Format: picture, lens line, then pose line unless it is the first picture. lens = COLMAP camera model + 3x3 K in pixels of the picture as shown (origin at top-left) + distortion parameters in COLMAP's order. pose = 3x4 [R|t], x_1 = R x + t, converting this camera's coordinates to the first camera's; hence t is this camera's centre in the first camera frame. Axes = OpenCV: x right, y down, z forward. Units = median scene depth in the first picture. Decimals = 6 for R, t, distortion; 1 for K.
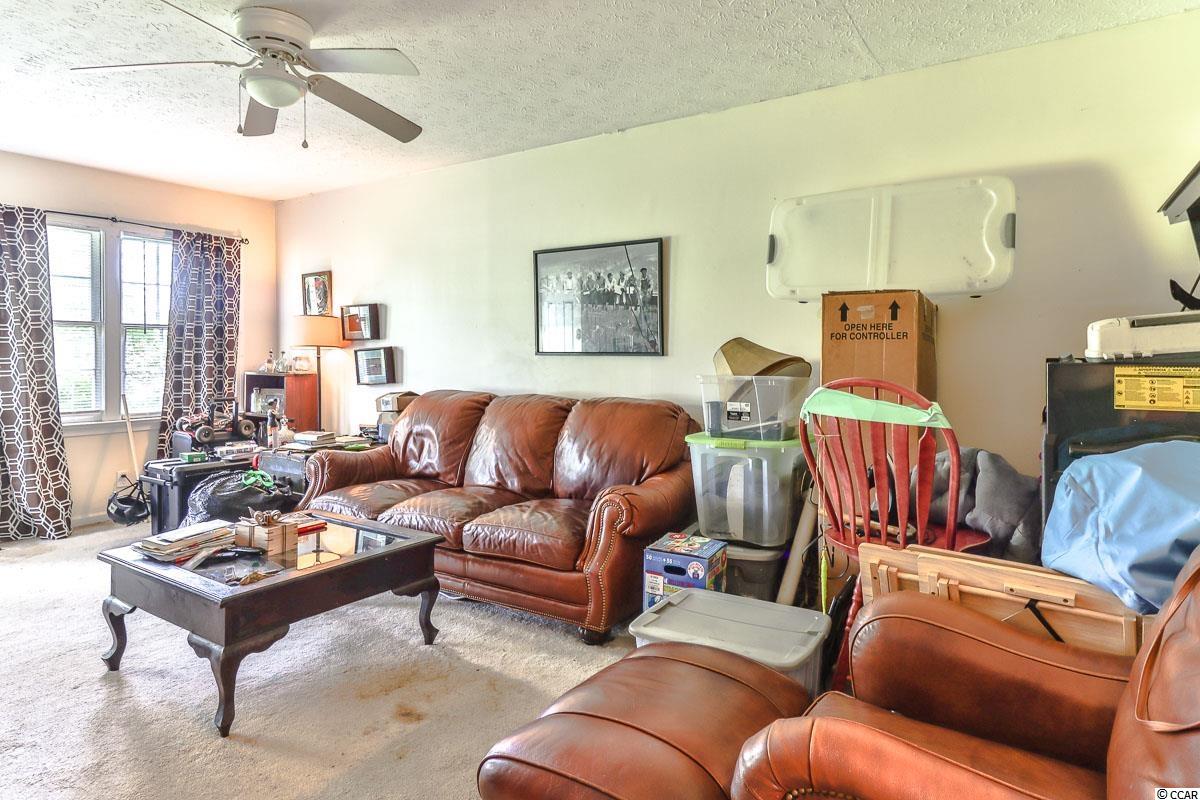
lens RADIAL K [[650.2, 0, 602.3], [0, 650.2, 350.3], [0, 0, 1]] dist [0.002611, 0.001301]
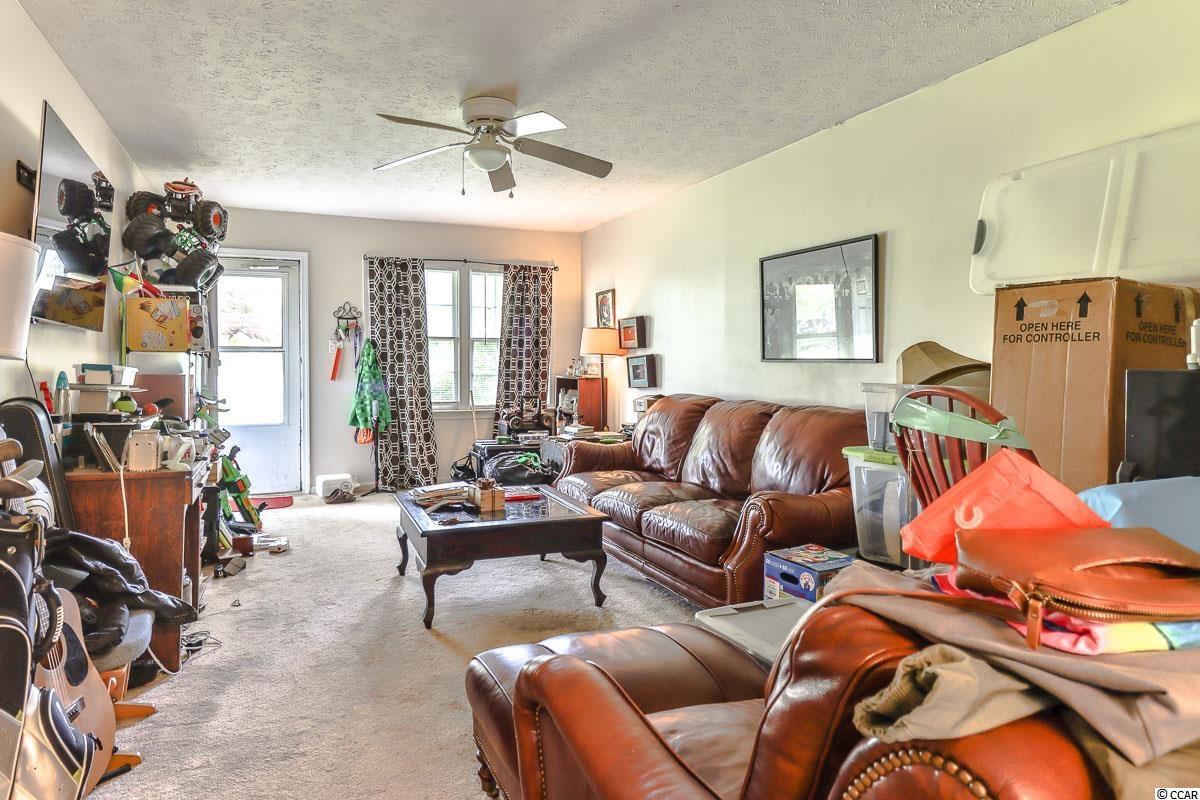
lens RADIAL K [[660.7, 0, 598.9], [0, 660.7, 370.9], [0, 0, 1]] dist [0.002798, 0.000163]
pose [[0.837664, 0.008885, -0.546113, 0.272295], [0.001340, 0.999831, 0.018321, 0.002465], [0.546184, -0.016079, 0.837511, 0.002650]]
